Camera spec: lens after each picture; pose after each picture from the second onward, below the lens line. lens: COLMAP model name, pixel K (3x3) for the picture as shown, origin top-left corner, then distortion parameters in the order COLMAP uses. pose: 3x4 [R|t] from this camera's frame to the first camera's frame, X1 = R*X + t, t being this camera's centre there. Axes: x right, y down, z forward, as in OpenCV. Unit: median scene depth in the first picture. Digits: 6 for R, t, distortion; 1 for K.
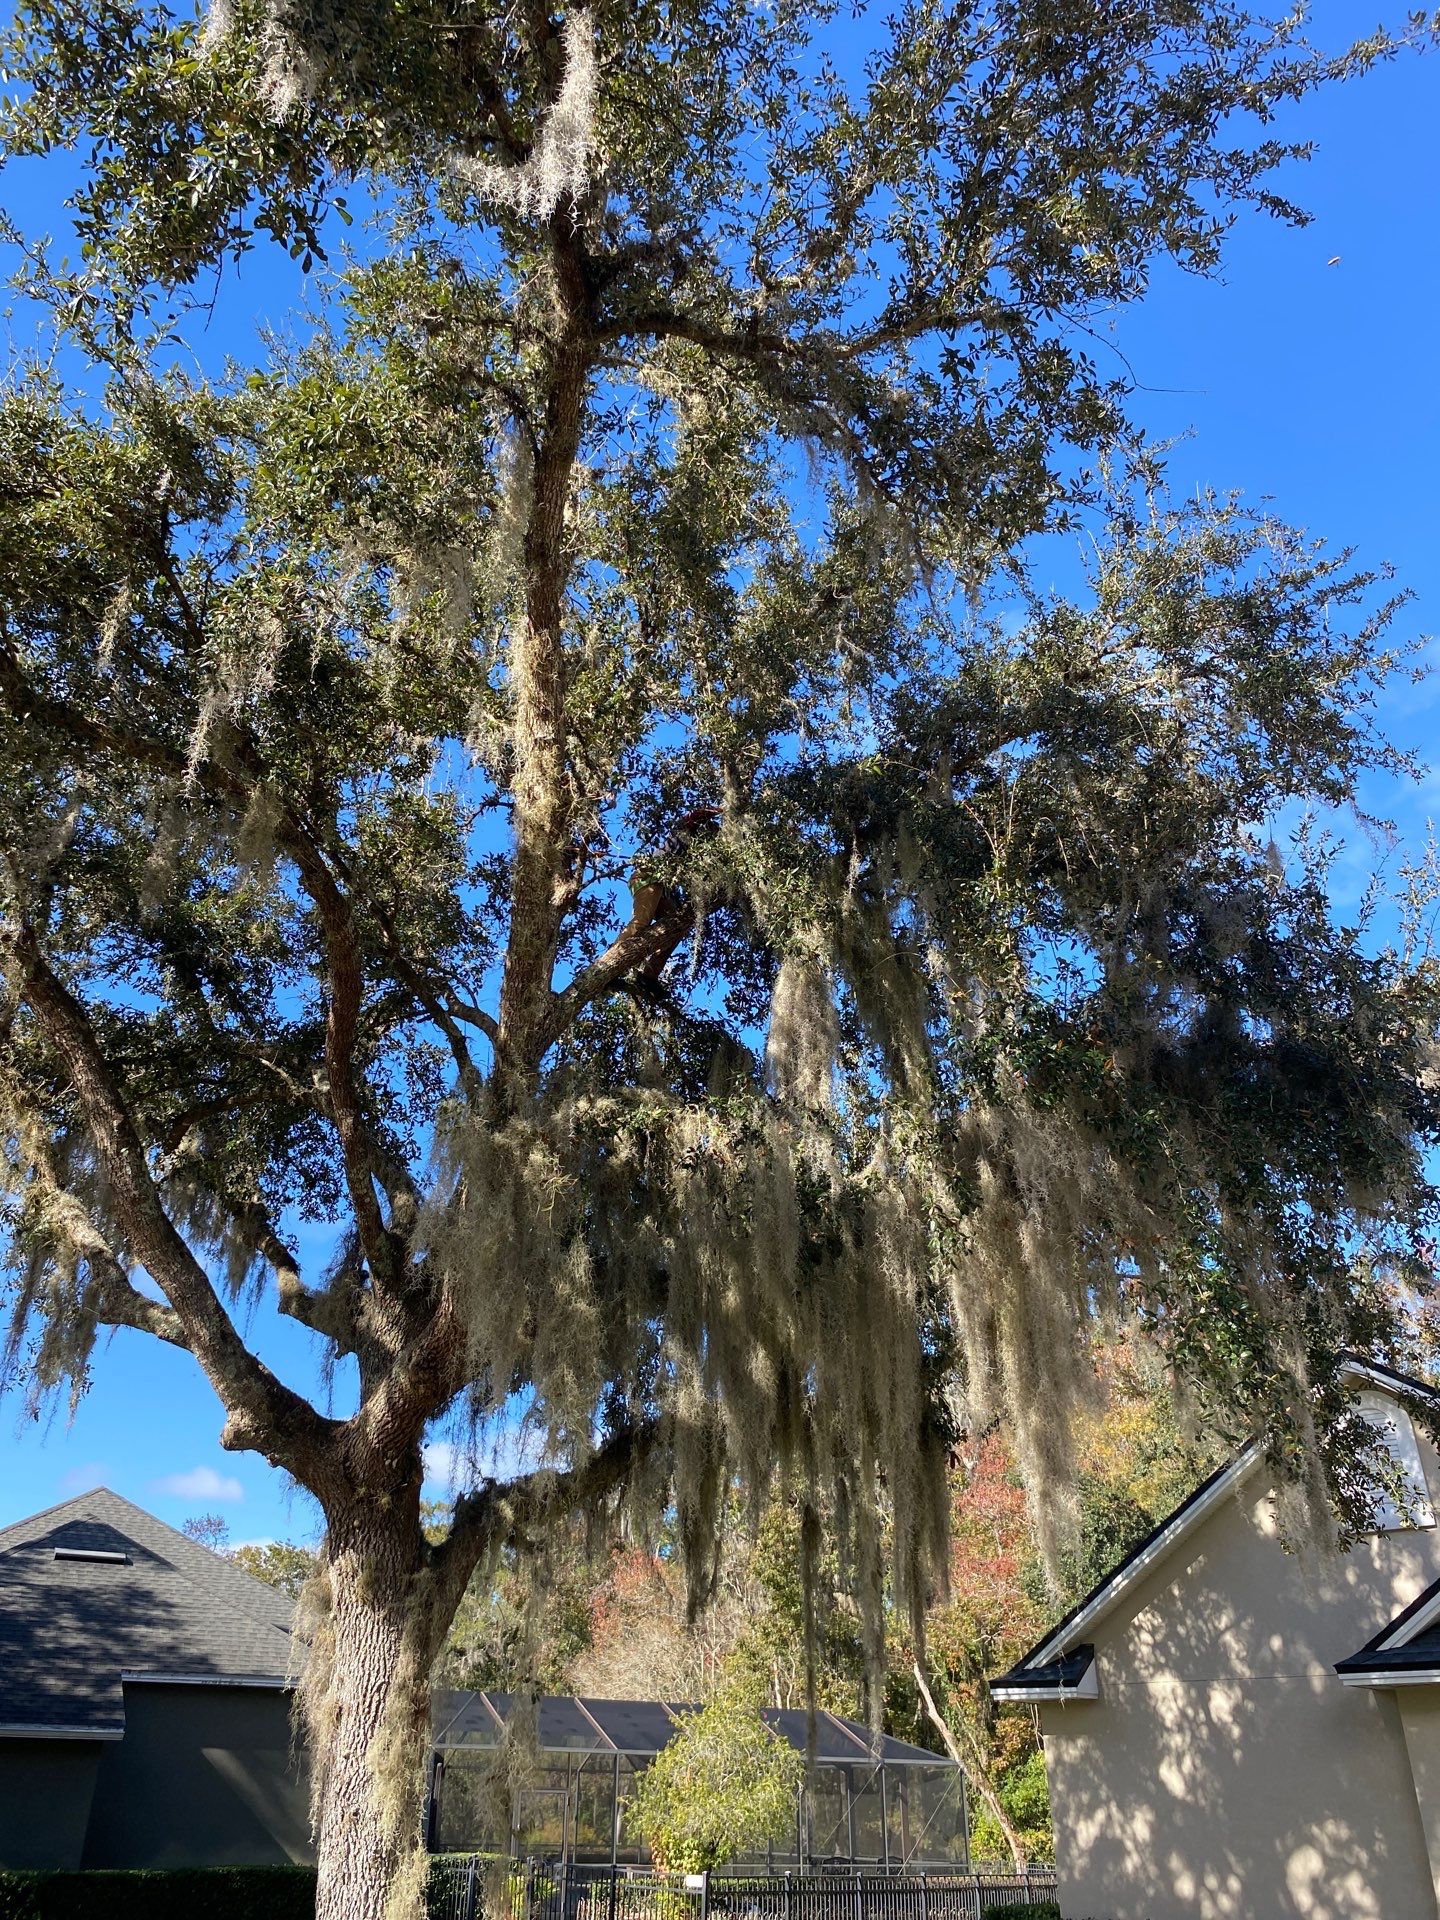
lens RADIAL K [[1491.8, 0, 713.9], [0, 1491.8, 966.9], [0, 0, 1]] dist [0.011914, -0.010855]
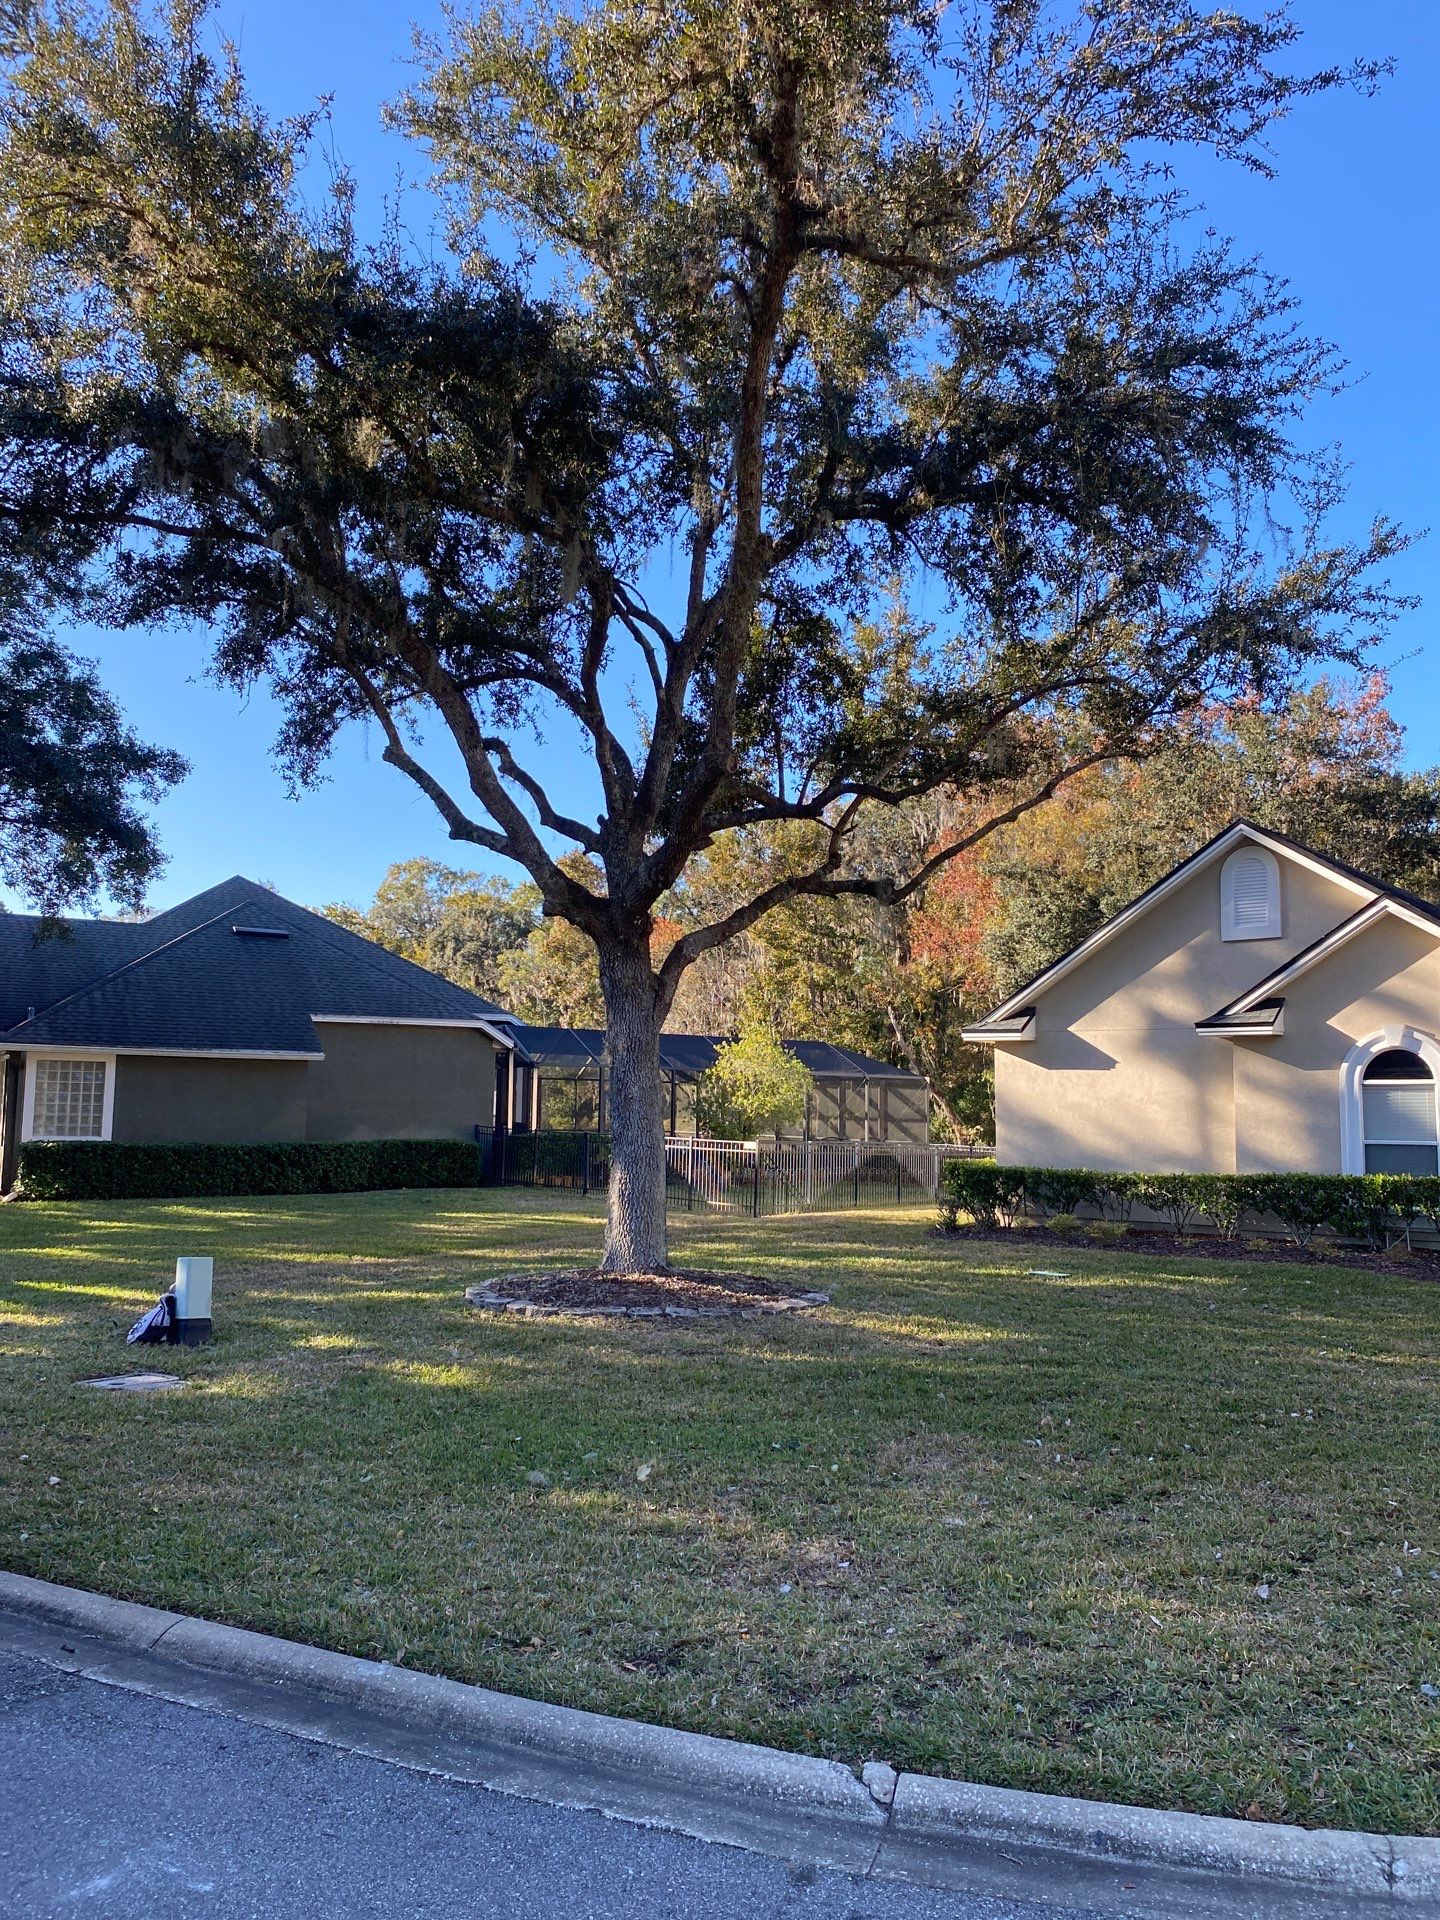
lens RADIAL K [[1581.1, 0, 720.0], [0, 1581.1, 960.0], [0, 0, 1]] dist [0.091206, -0.134421]
pose [[0.999501, 0.011503, 0.029411, -0.112406], [-0.022438, 0.914033, 0.405020, -0.240244], [-0.022223, -0.405478, 0.913835, -0.444125]]
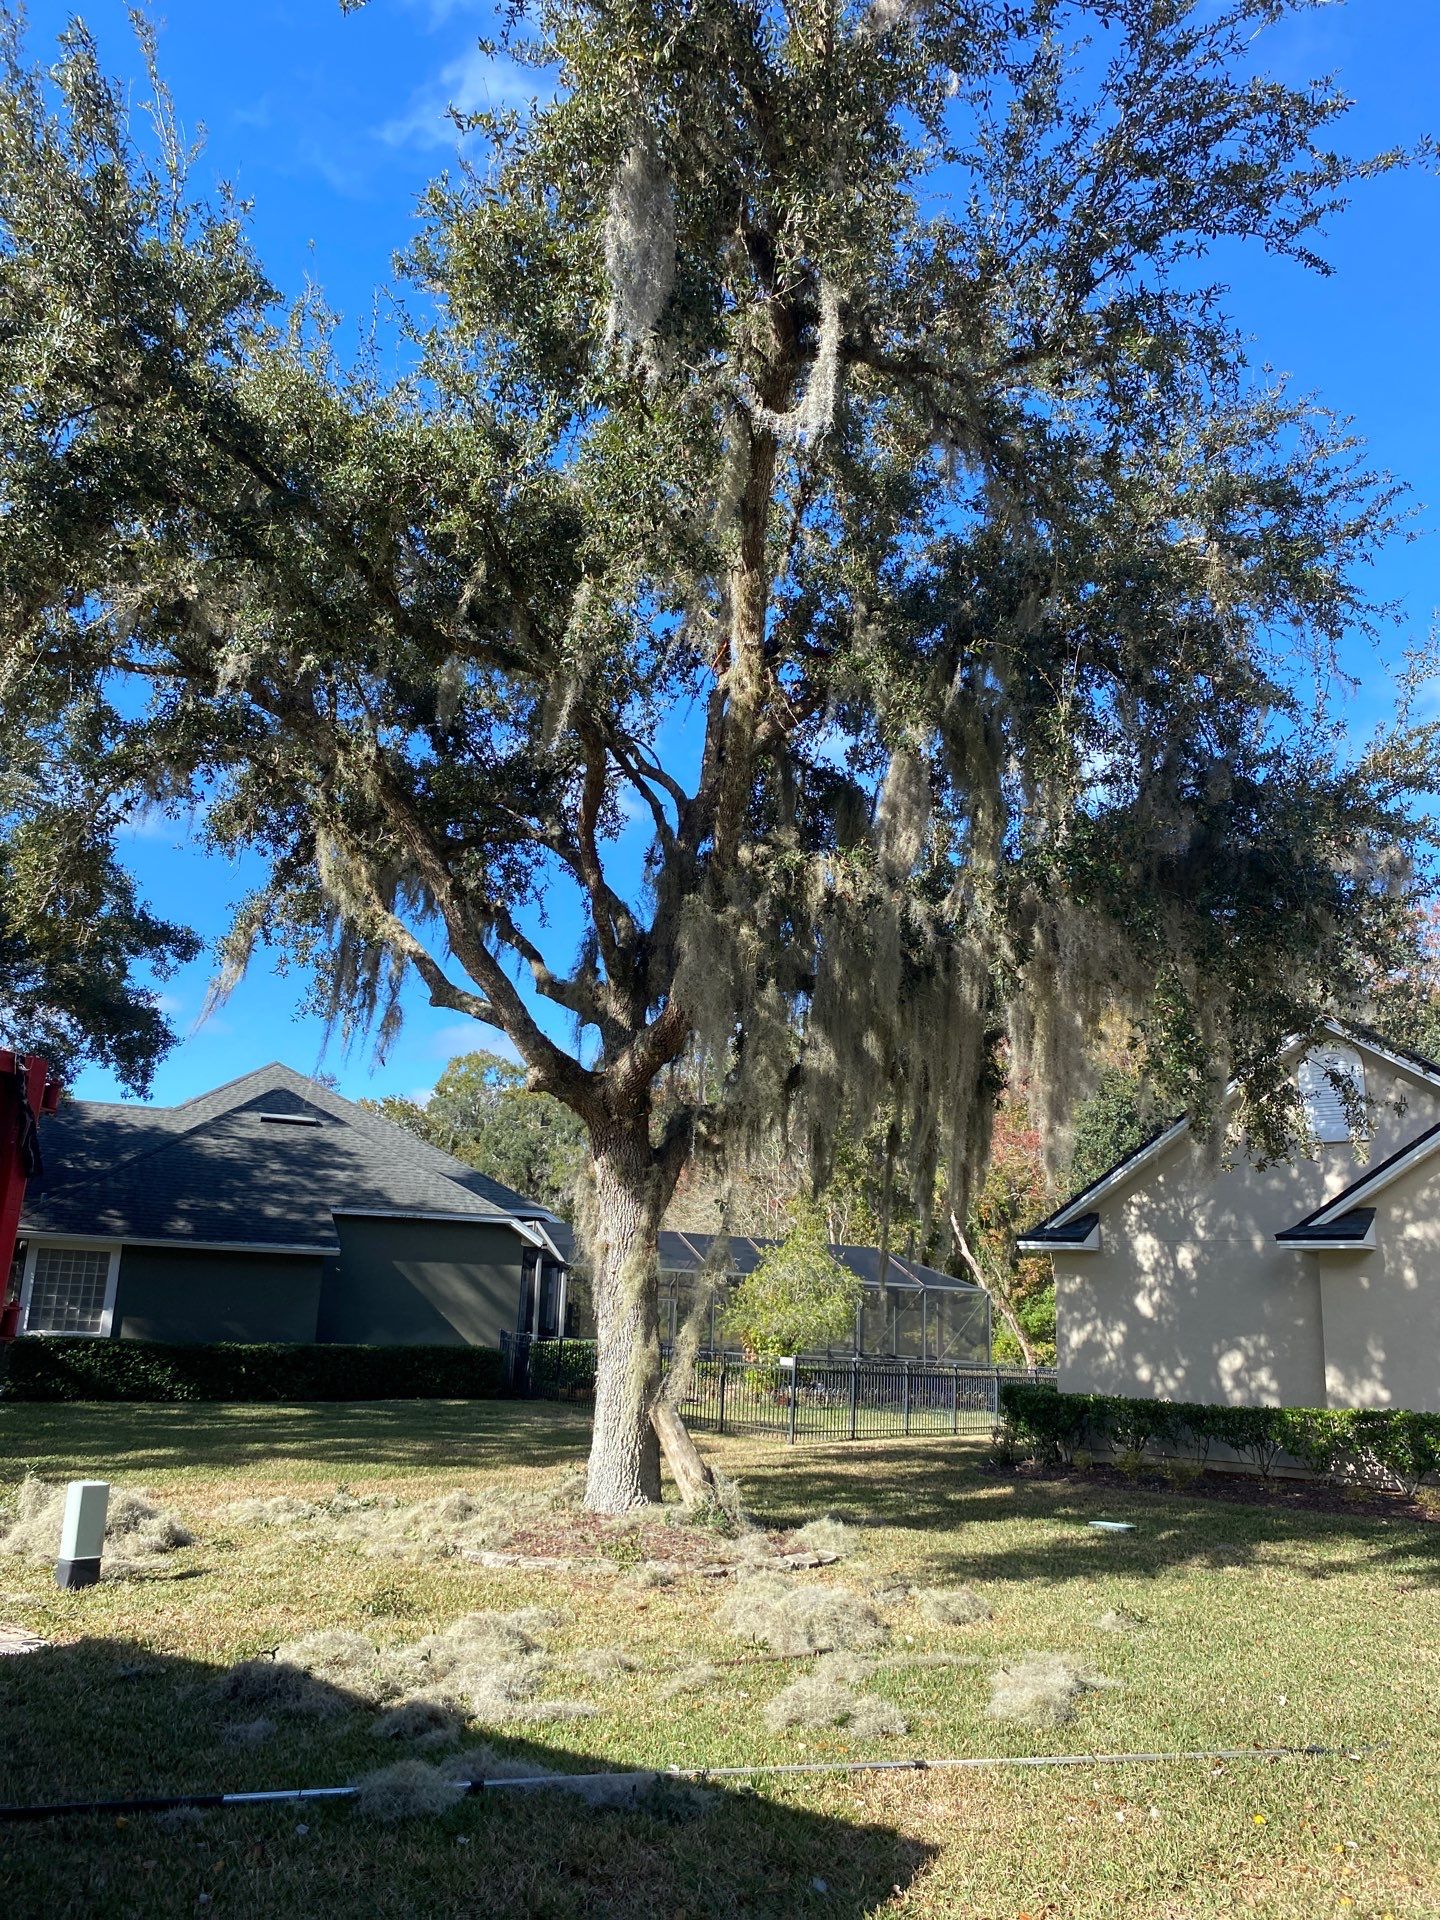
lens RADIAL K [[1572.9, 0, 688.0], [0, 1572.9, 966.8], [0, 0, 1]] dist [0.045736, -0.001753]
pose [[0.998859, 0.023599, -0.041525, -0.062893], [-0.010667, 0.957675, 0.287655, -0.176873], [0.046556, -0.286884, 0.956833, -0.336479]]
